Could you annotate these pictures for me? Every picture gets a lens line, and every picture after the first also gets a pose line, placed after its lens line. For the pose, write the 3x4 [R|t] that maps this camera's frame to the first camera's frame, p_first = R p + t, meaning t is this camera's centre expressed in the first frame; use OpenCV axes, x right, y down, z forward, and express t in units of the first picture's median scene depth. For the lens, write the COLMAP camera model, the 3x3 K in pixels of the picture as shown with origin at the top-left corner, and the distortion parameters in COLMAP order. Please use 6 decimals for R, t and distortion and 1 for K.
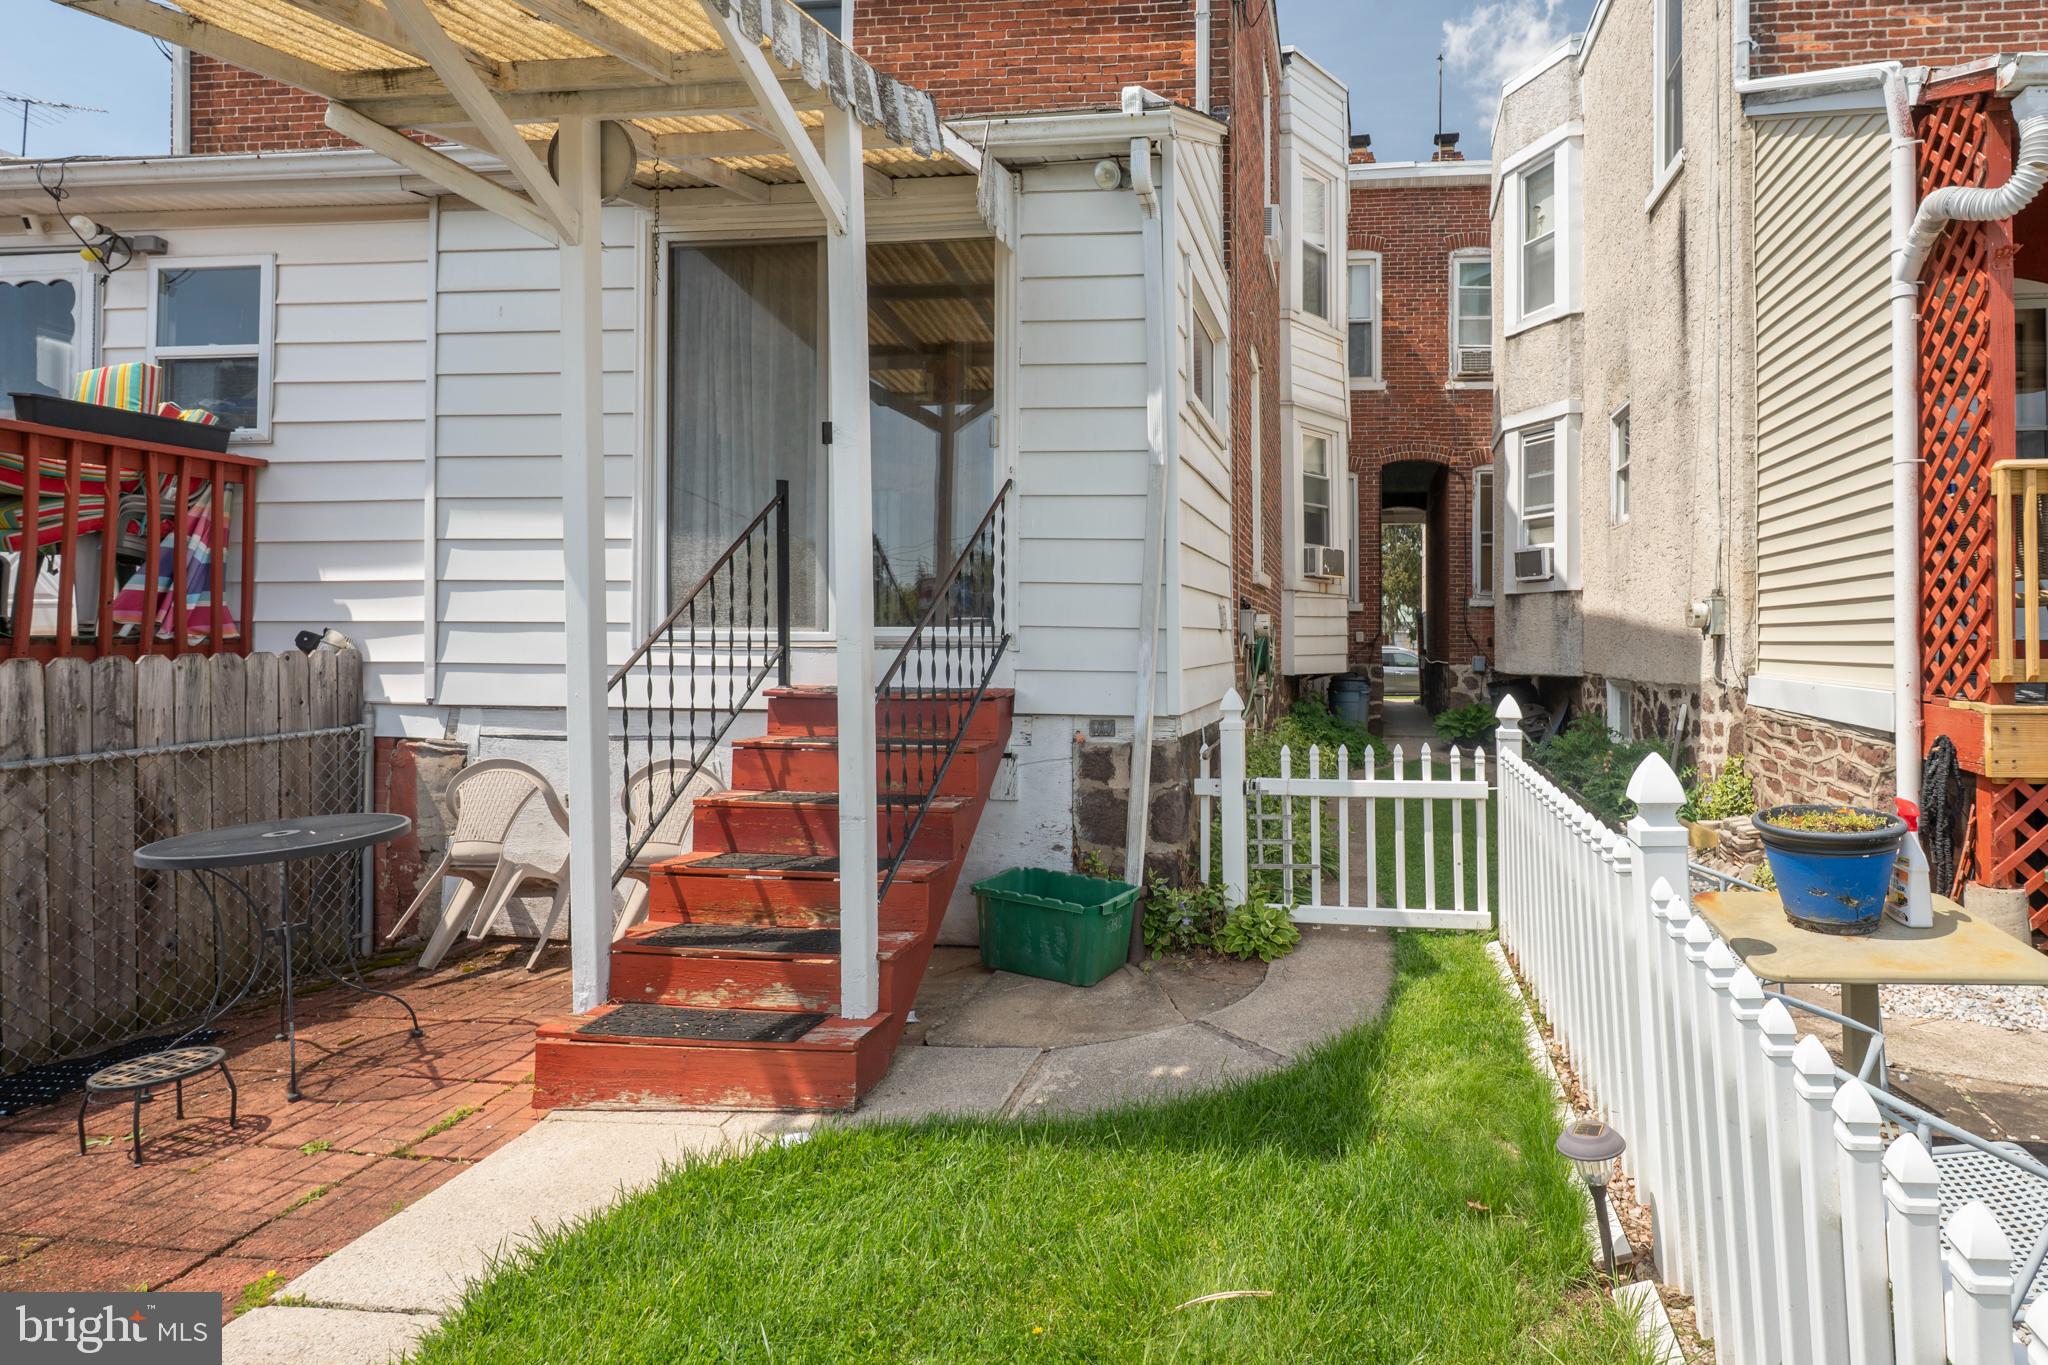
lens RADIAL K [[1045.7, 0, 1245.1], [0, 1045.7, 601.0], [0, 0, 1]] dist [-0.004519, 0.000089]
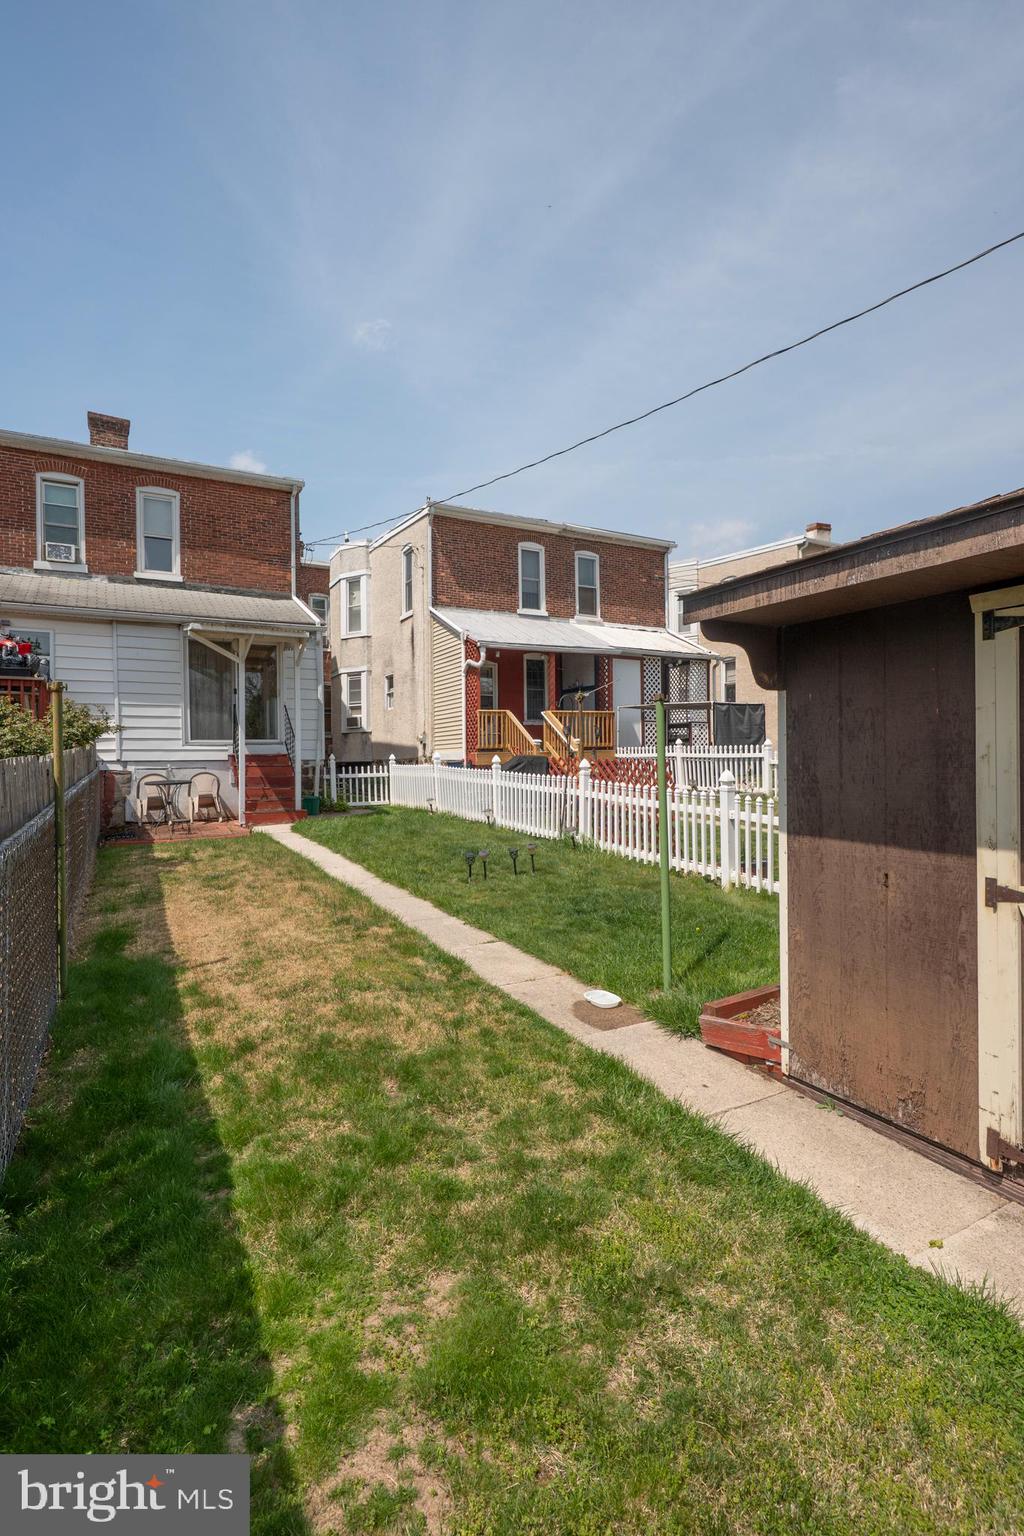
lens RADIAL K [[740.1, 0, 510.8], [0, 740.1, 778.3], [0, 0, 1]] dist [-0.002925, 0.001980]
pose [[0.816701, -0.027883, 0.576388, -0.540175], [-0.001194, 0.998748, 0.050006, 0.013600], [-0.577060, -0.041528, 0.815645, -0.888519]]
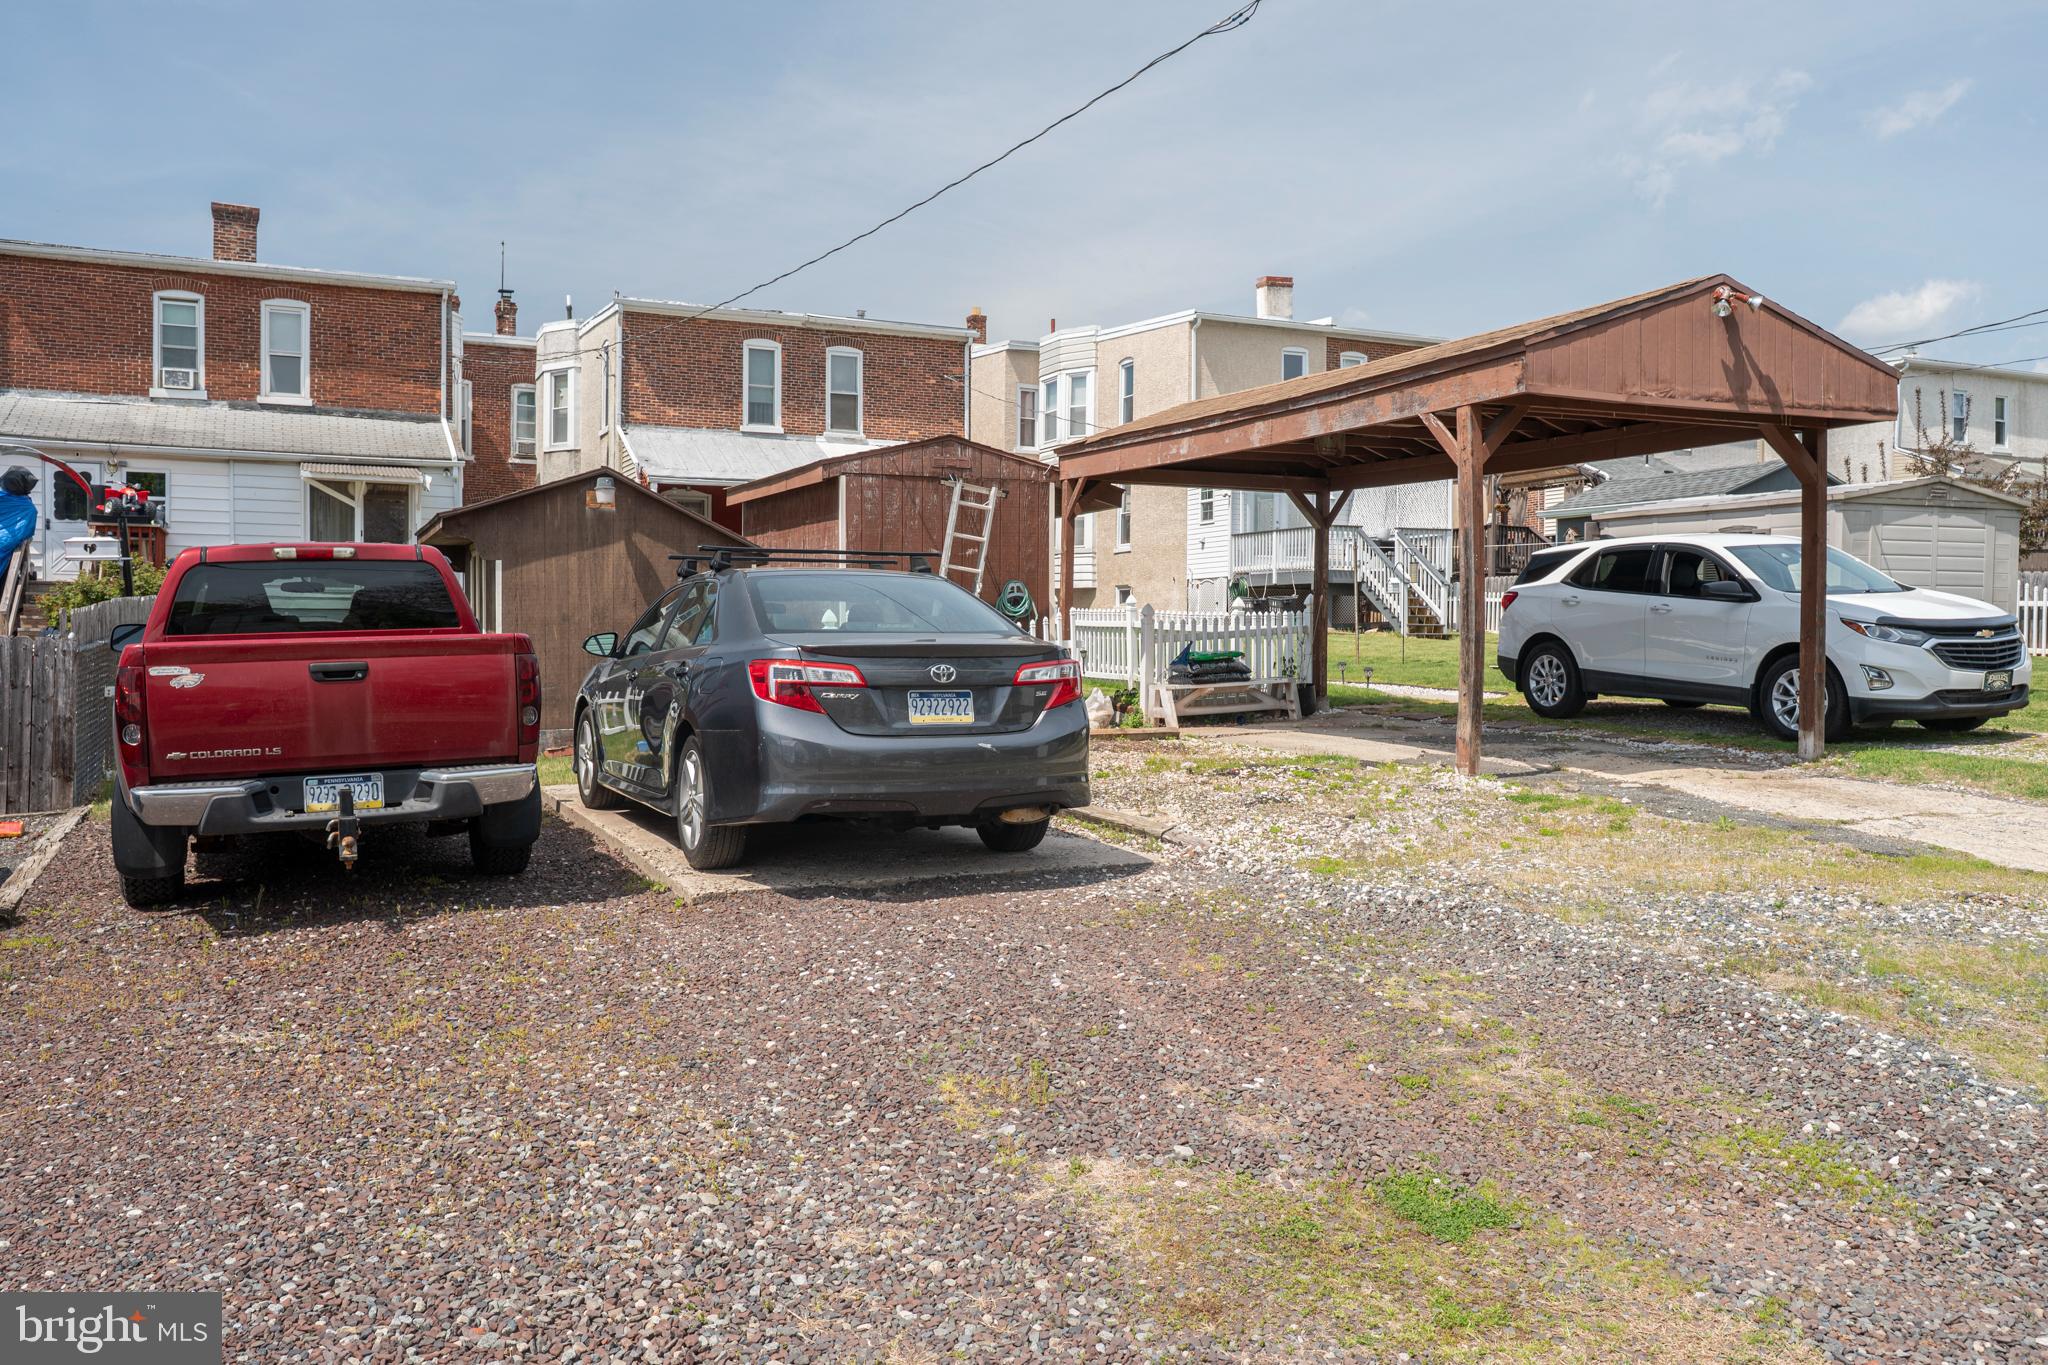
lens RADIAL K [[1594.0, 0, 1030.4], [0, 1594.0, 703.9], [0, 0, 1]] dist [0.007435, -0.008330]
pose [[0.852324, -0.020718, 0.522603, -0.611285], [-0.019942, 0.997201, 0.072056, -0.006056], [-0.522634, -0.071837, 0.849525, -2.298390]]
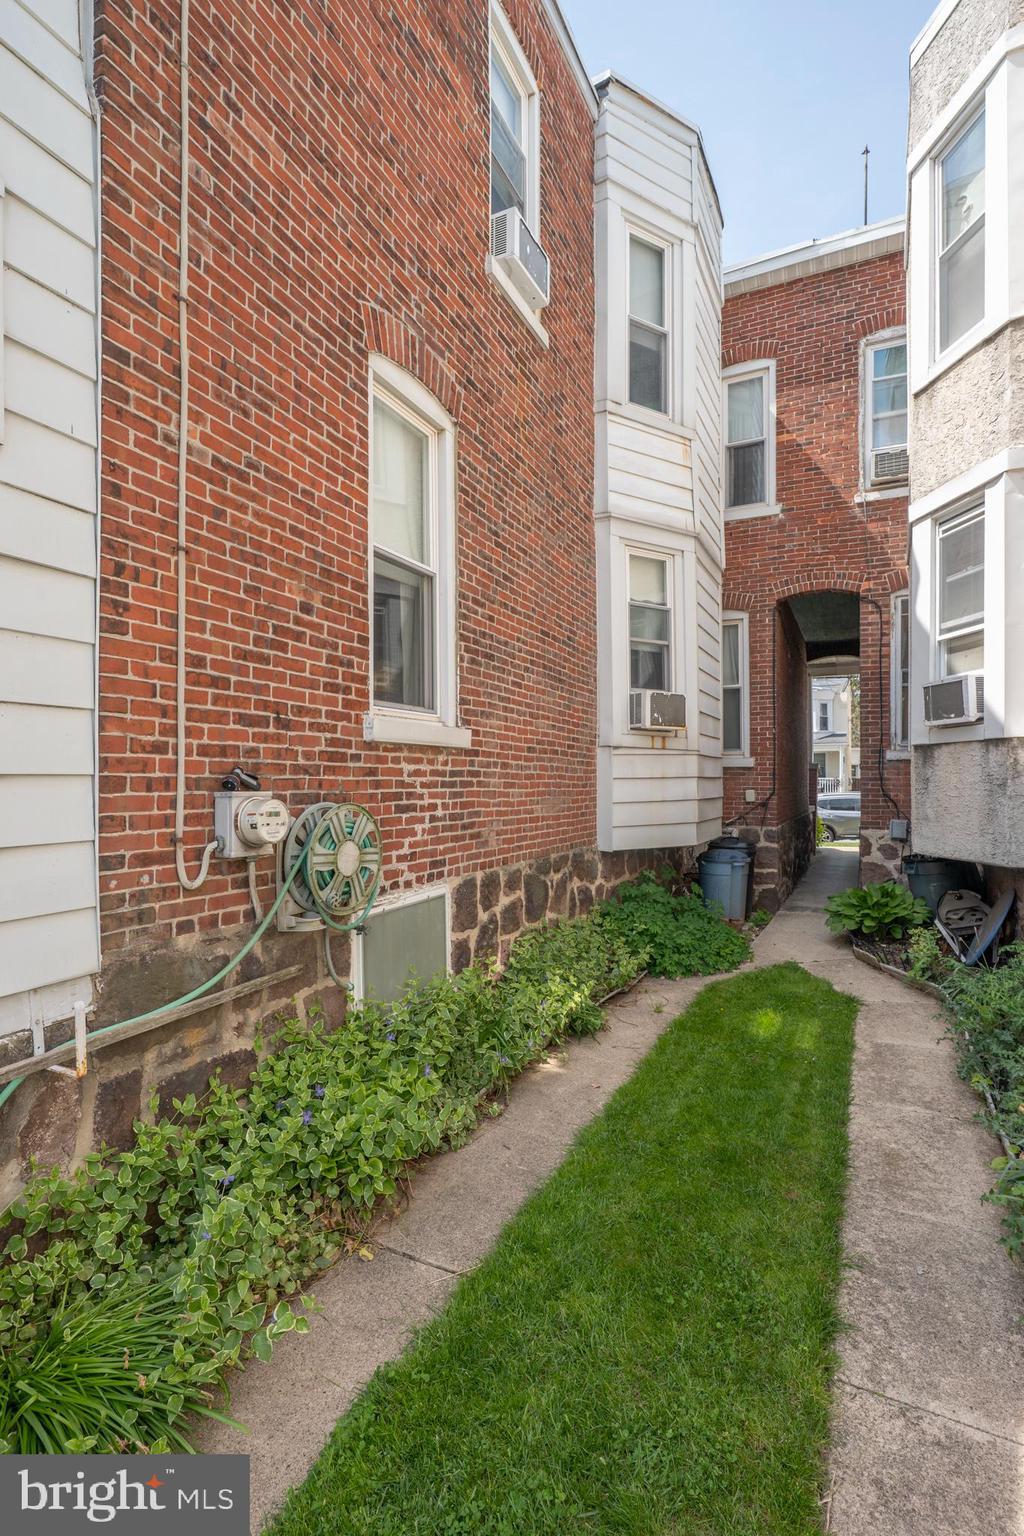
lens RADIAL K [[740.1, 0, 505.9], [0, 740.1, 774.2], [0, 0, 1]] dist [-0.002925, 0.001980]
pose [[0.940263, -0.009931, -0.340305, 0.163166], [0.018131, 0.999617, 0.020925, -0.002134], [0.339966, -0.025845, 0.940082, 0.431051]]
